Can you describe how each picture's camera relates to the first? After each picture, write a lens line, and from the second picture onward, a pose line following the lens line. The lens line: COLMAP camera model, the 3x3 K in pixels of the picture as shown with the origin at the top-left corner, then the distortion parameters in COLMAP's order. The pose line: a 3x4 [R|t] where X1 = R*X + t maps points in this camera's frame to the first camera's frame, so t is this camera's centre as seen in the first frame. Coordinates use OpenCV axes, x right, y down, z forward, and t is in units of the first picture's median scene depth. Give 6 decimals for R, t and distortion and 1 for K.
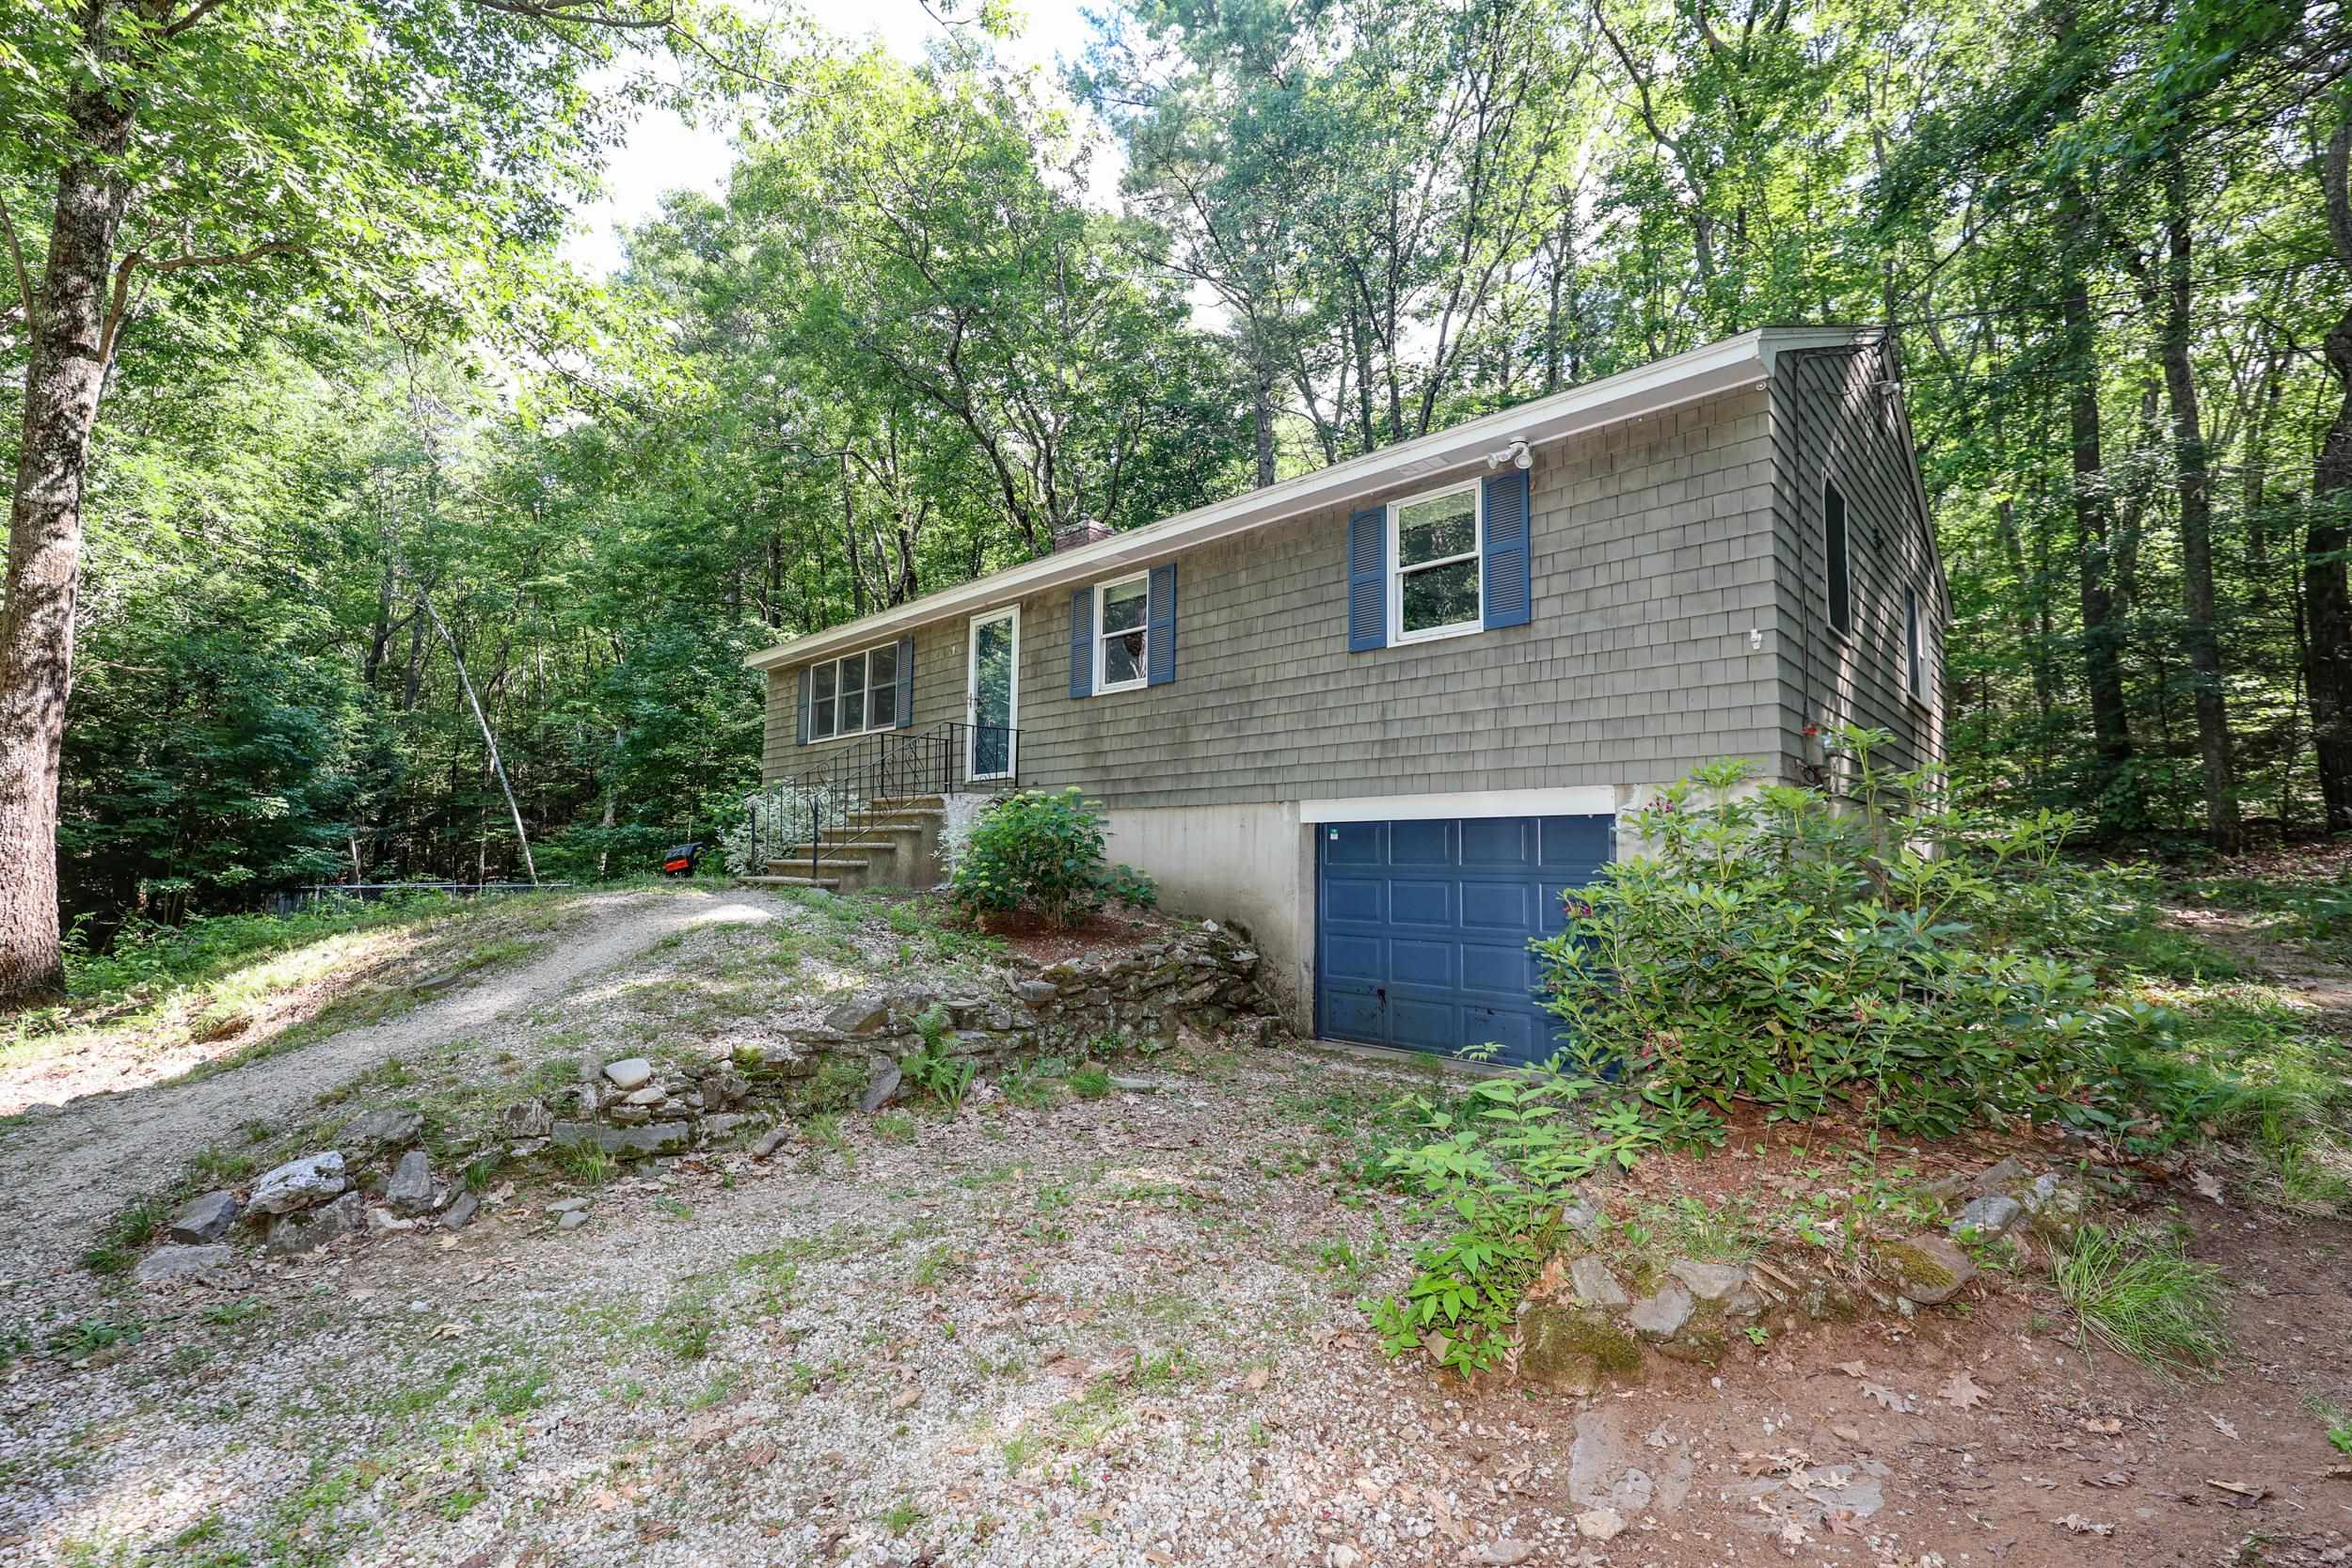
lens RADIAL K [[1030.1, 0, 1176.0], [0, 1030.1, 784.0], [0, 0, 1]] dist [0.001124, 0.000174]
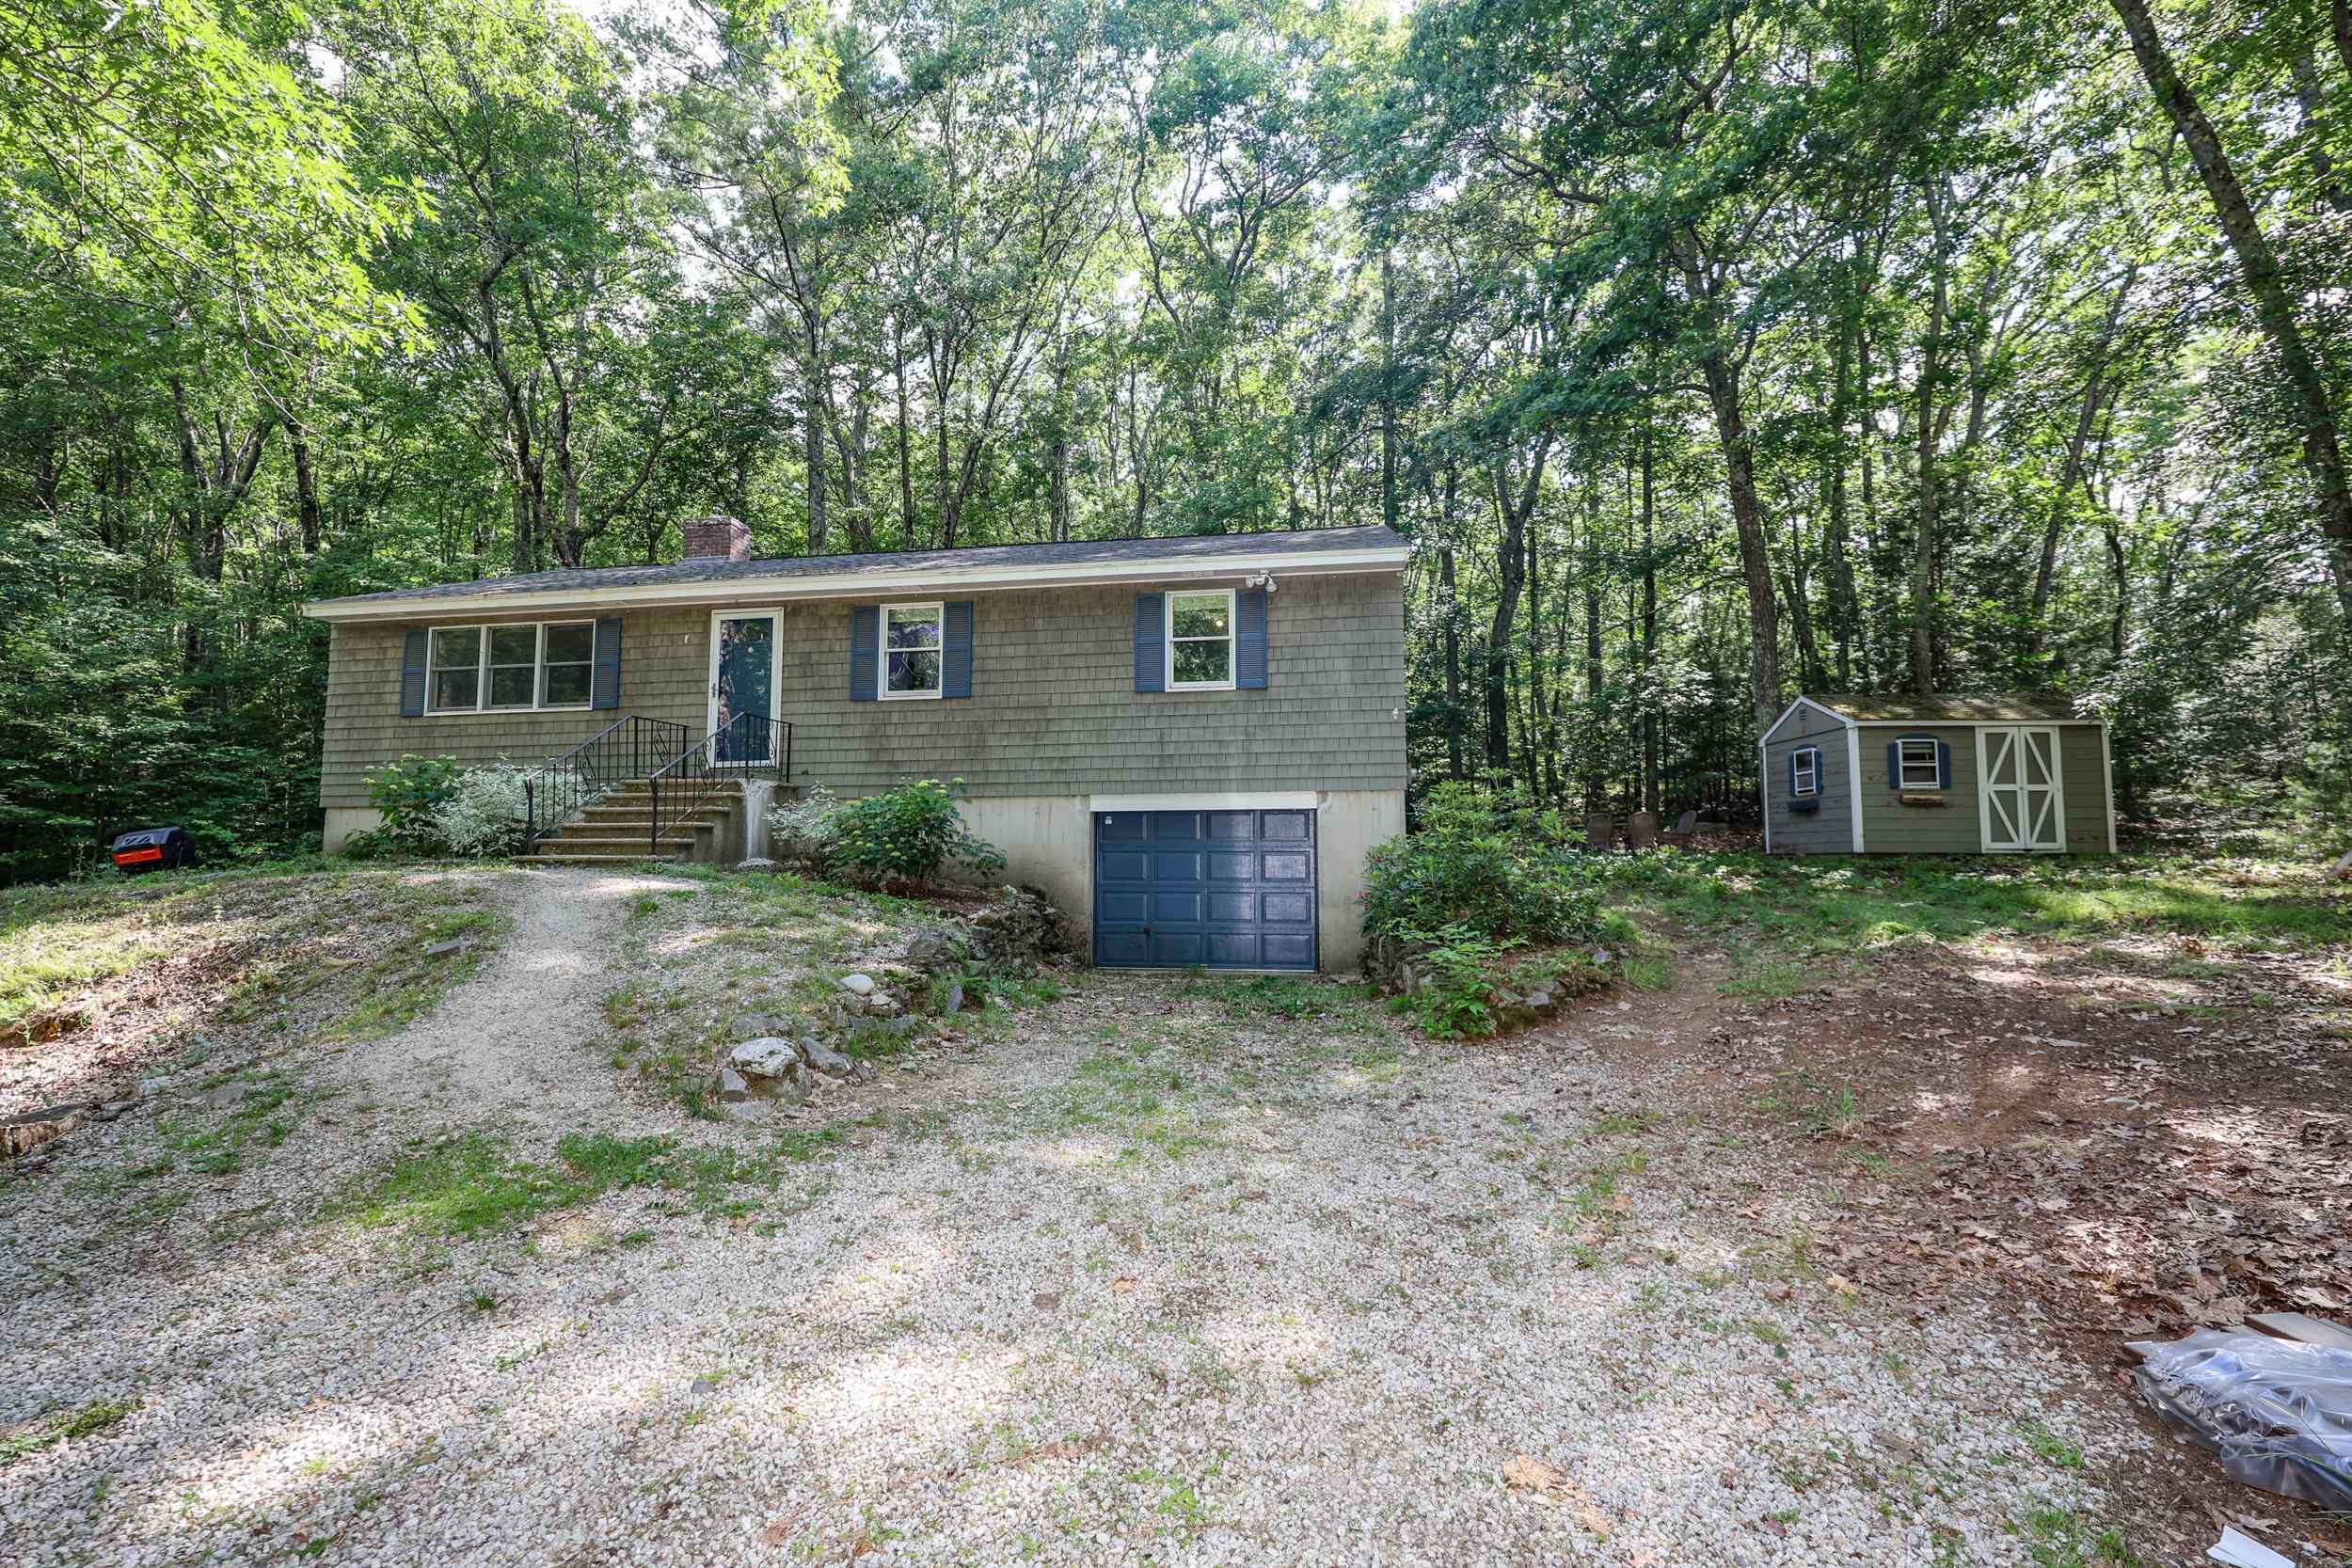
lens RADIAL K [[1030.1, 0, 1176.0], [0, 1030.1, 784.0], [0, 0, 1]] dist [0.001124, 0.000174]
pose [[0.806941, 0.040613, 0.589235, -0.589543], [-0.037288, 0.999146, -0.017800, 0.021443], [-0.589454, -0.007608, 0.807766, -0.172086]]
